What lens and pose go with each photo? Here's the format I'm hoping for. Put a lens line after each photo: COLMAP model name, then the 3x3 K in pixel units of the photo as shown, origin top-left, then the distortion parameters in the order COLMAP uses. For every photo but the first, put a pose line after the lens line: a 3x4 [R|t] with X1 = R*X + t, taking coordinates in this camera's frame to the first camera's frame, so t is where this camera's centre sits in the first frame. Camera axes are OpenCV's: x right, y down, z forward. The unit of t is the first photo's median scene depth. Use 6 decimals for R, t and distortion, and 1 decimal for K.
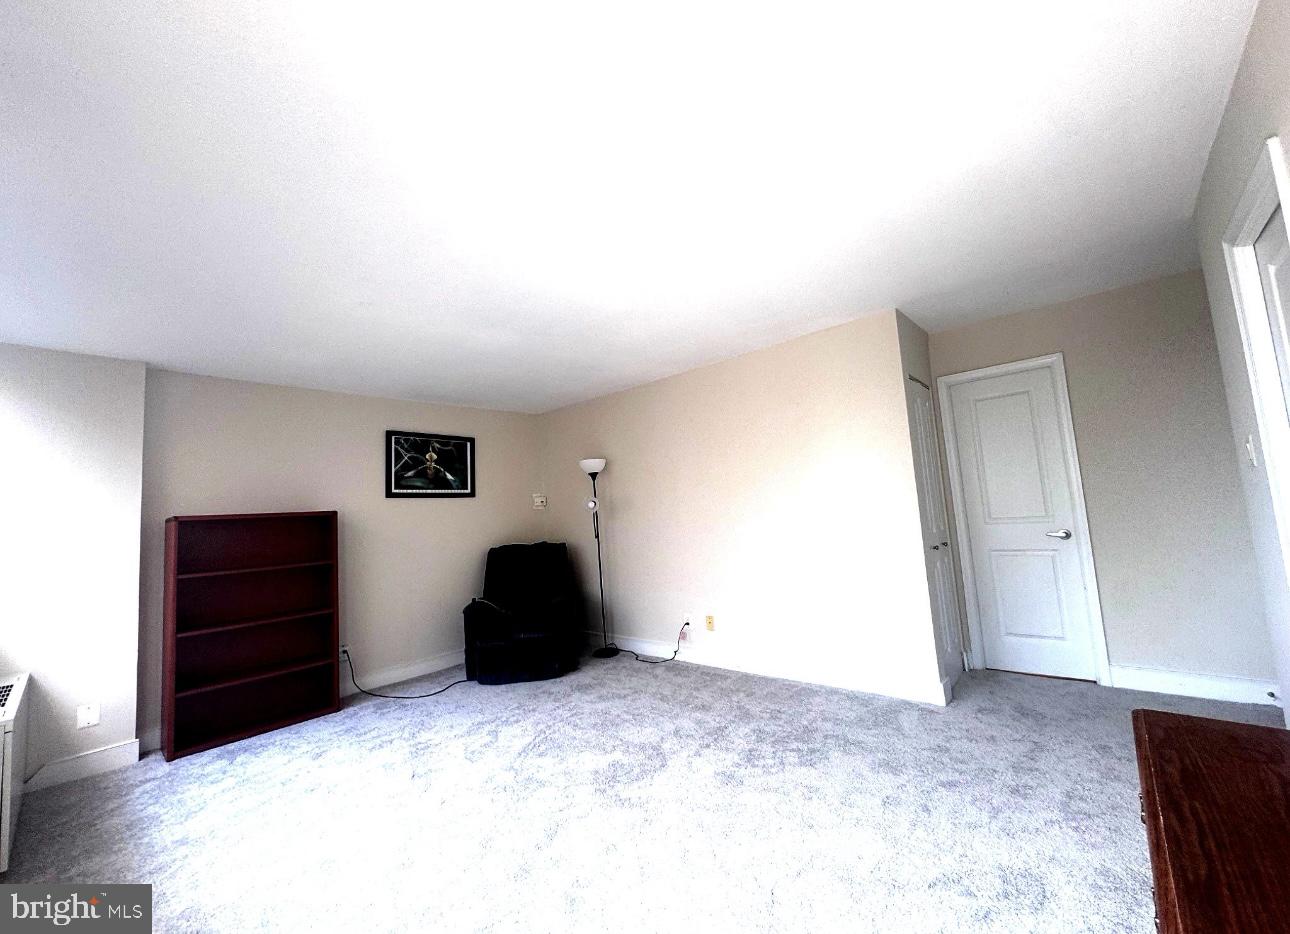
lens RADIAL K [[510.8, 0, 647.6], [0, 510.8, 465.4], [0, 0, 1]] dist [-0.002446, 0.000196]
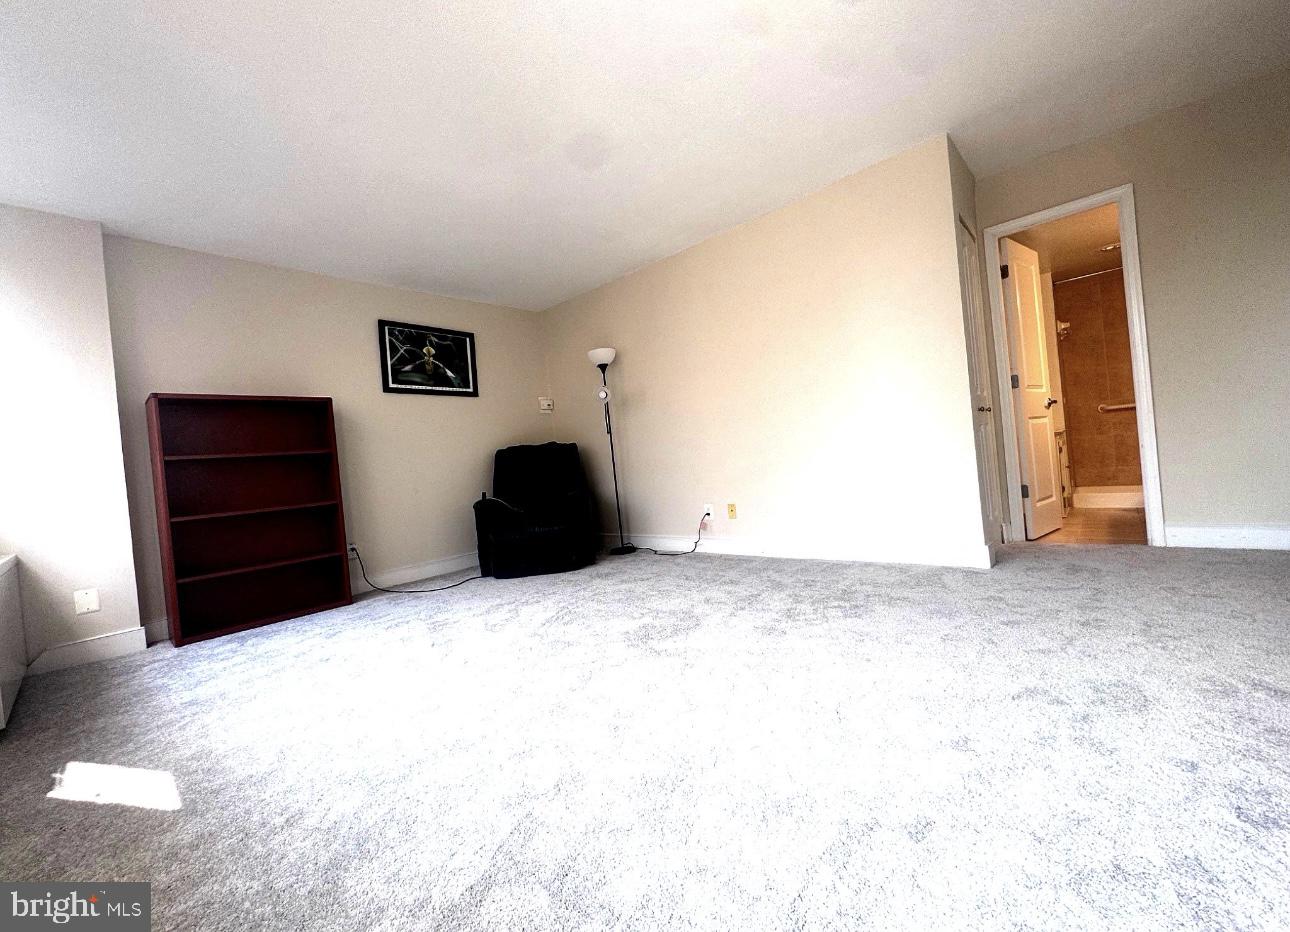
lens RADIAL K [[510.8, 0, 647.6], [0, 510.8, 464.4], [0, 0, 1]] dist [-0.002446, 0.000196]
pose [[0.999626, -0.027231, -0.002350, -0.042252], [0.027329, 0.994520, 0.100910, 0.163325], [-0.000410, -0.100936, 0.994893, 0.077575]]
